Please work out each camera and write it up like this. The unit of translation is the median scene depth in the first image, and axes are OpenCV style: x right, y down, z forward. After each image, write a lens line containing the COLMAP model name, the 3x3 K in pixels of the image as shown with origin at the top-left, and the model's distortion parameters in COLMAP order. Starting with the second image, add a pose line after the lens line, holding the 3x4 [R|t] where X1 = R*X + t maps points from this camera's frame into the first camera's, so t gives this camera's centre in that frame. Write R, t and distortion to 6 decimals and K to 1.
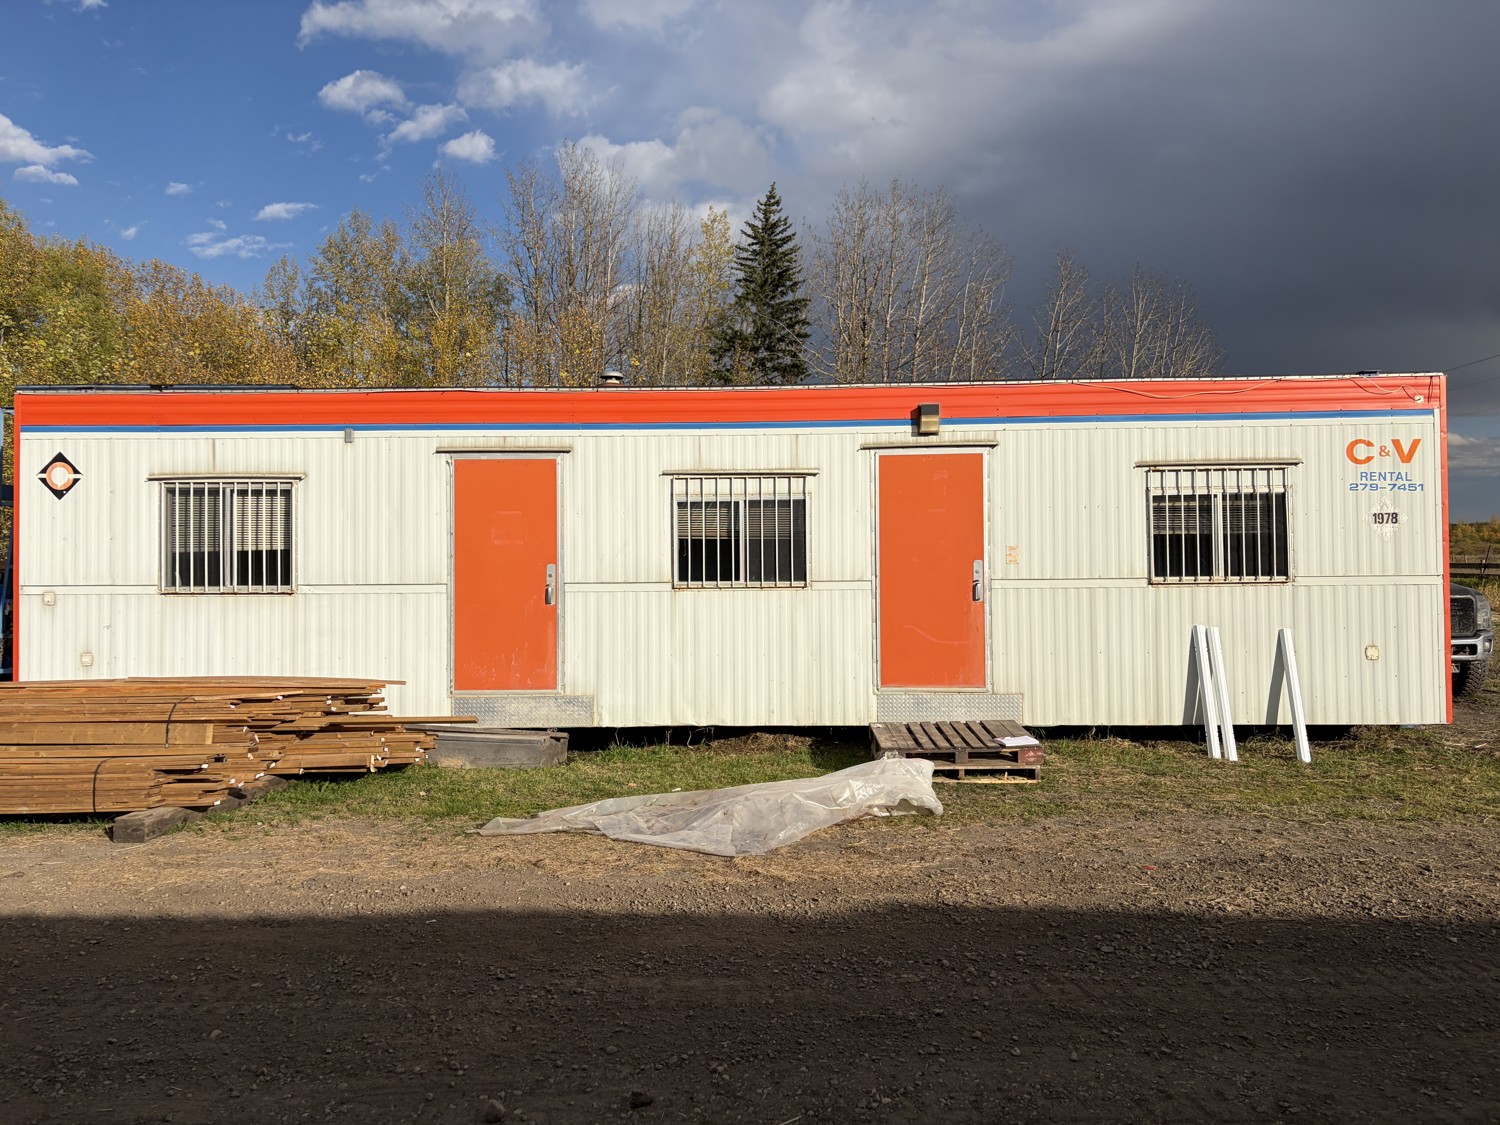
lens RADIAL K [[1050.2, 0, 745.2], [0, 1050.2, 556.5], [0, 0, 1]] dist [0.036865, -0.025056]
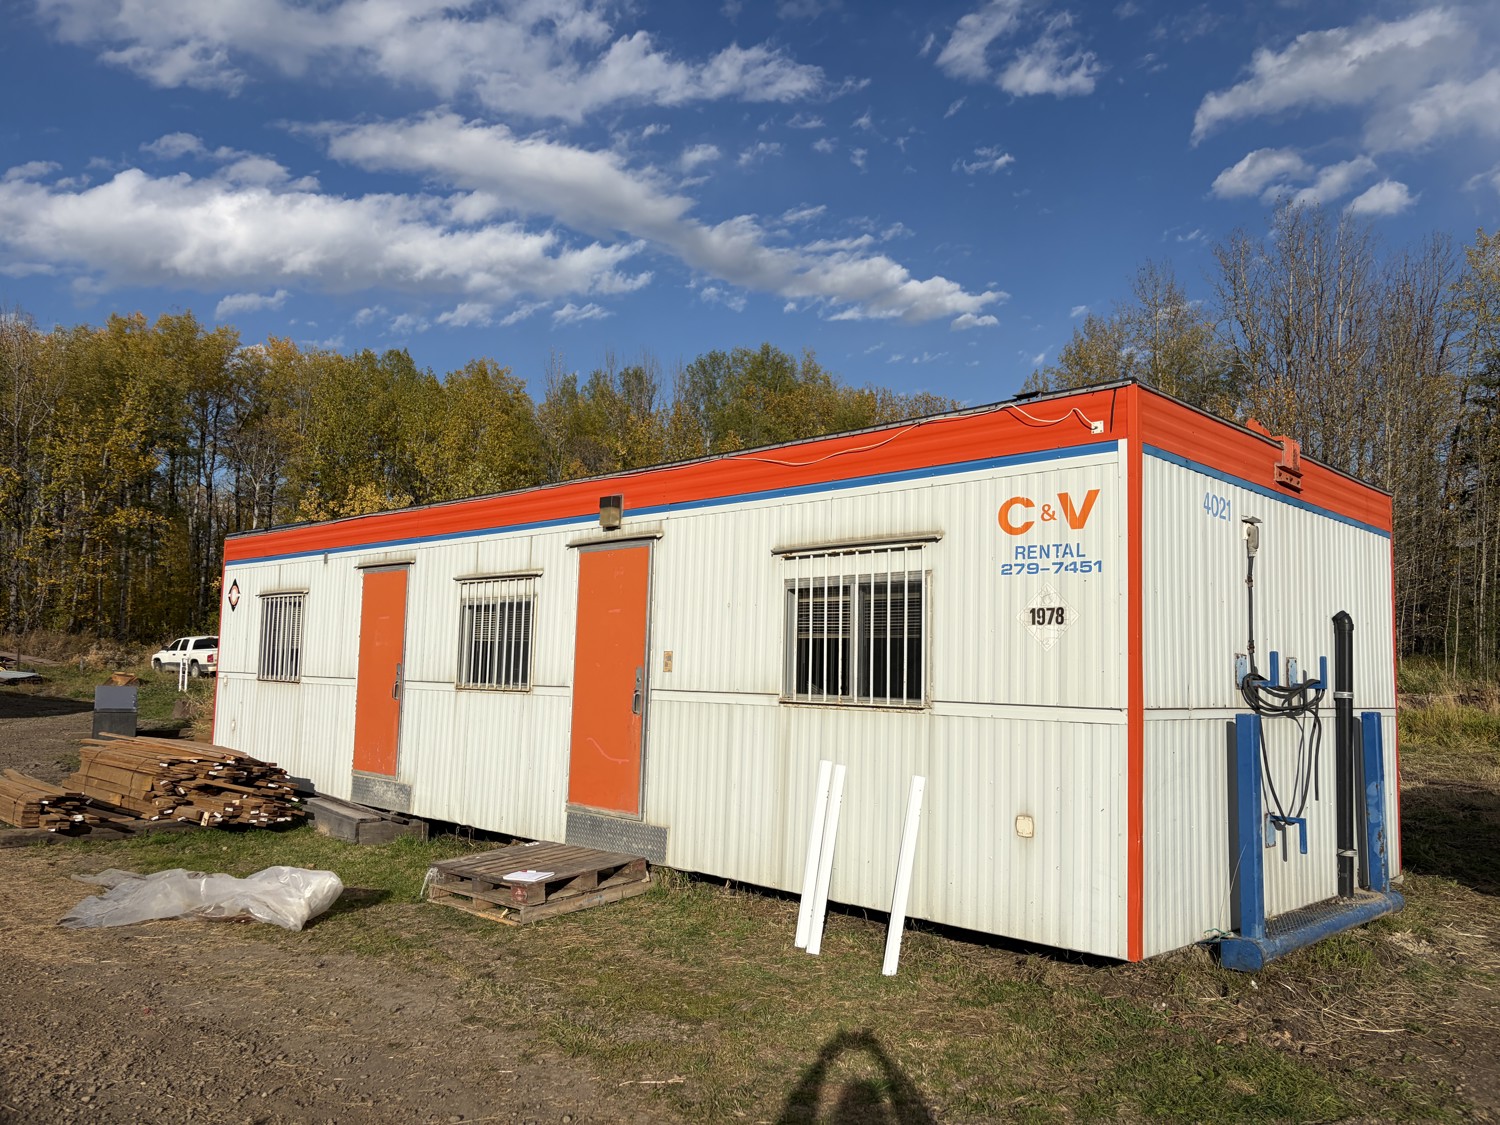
lens RADIAL K [[1141.4, 0, 758.0], [0, 1141.4, 566.0], [0, 0, 1]] dist [0.042346, -0.047779]
pose [[0.725538, -0.038769, -0.687089, 0.943782], [-0.025430, 0.996220, -0.083065, -0.003995], [0.687712, 0.077740, 0.721809, 0.371060]]
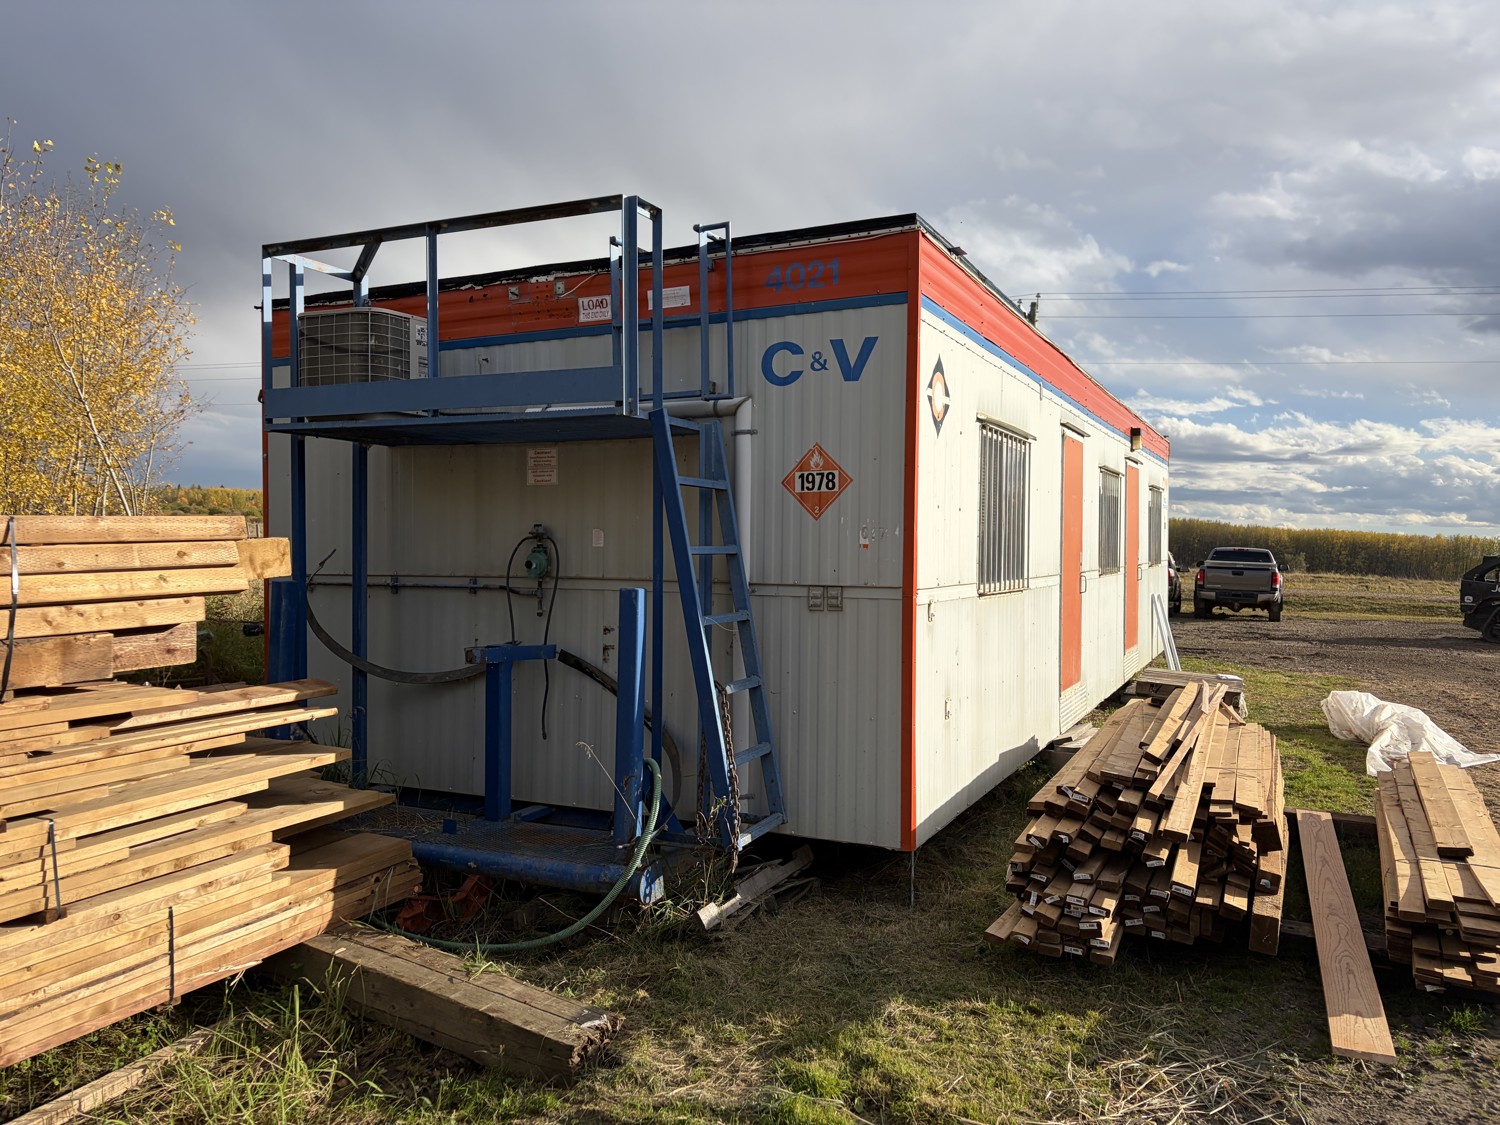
lens RADIAL K [[1141.4, 0, 753.3], [0, 1141.4, 566.8], [0, 0, 1]] dist [0.042346, -0.047779]
pose [[0.403708, -0.009243, 0.914841, -1.275946], [-0.010898, 0.999829, 0.014911, 0.008126], [-0.914823, -0.015989, 0.403538, 0.852646]]
